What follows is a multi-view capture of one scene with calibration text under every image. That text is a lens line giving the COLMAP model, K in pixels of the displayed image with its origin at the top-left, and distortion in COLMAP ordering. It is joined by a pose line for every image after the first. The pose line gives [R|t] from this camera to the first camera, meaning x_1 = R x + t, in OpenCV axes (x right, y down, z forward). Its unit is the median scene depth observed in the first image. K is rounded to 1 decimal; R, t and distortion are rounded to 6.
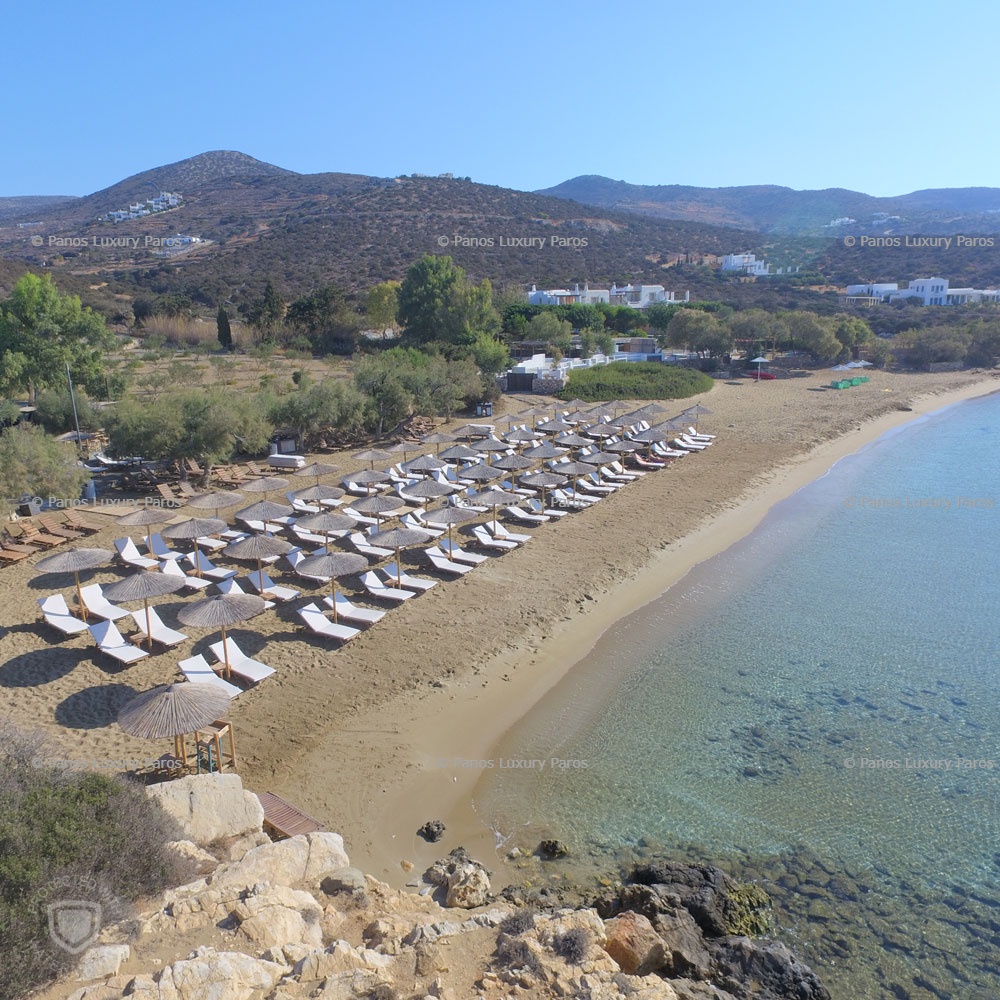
lens RADIAL K [[1034.1, 0, 500.0], [0, 1034.1, 500.0], [0, 0, 1]] dist [-0.013694, 0.014418]
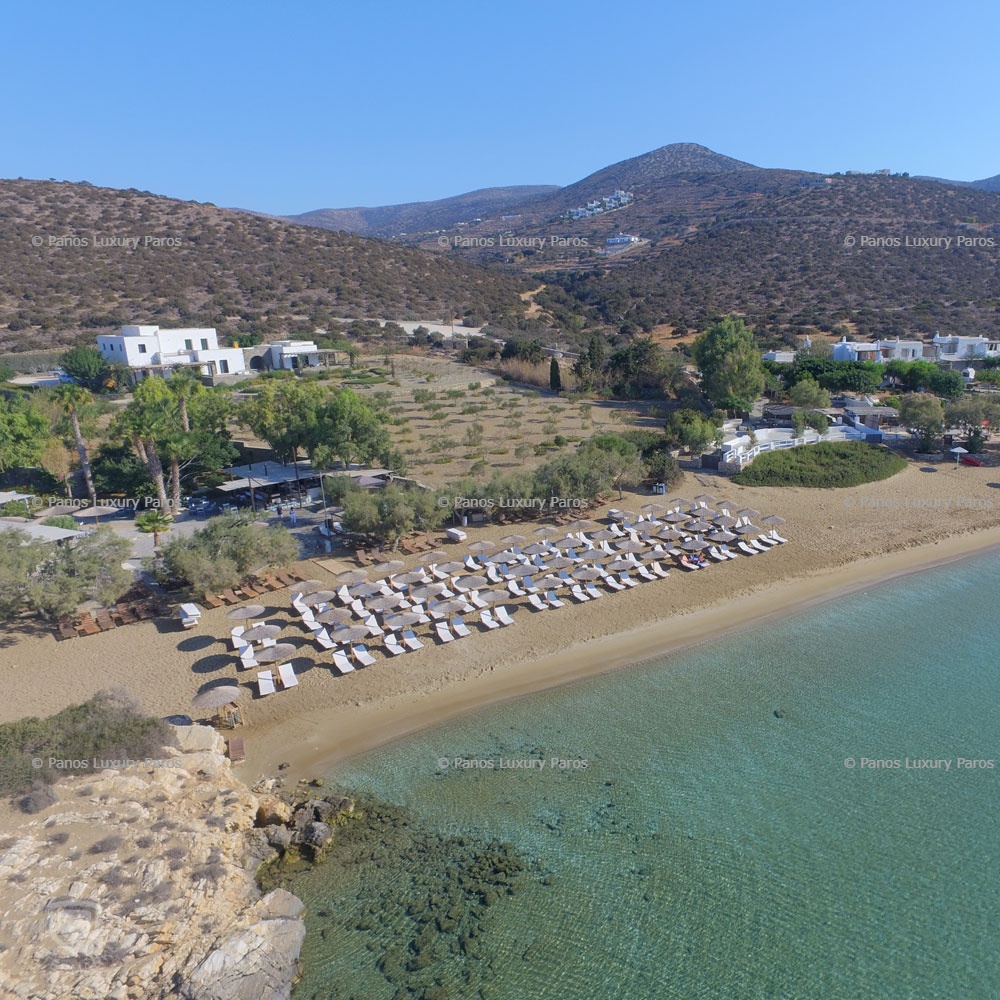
lens RADIAL K [[1034.1, 0, 500.0], [0, 1034.1, 500.0], [0, 0, 1]] dist [-0.013694, 0.014418]
pose [[0.897401, 0.101804, -0.429311, 0.079801], [-0.085357, 0.994693, 0.057453, -0.028606], [0.432881, -0.014914, 0.901328, -0.057106]]
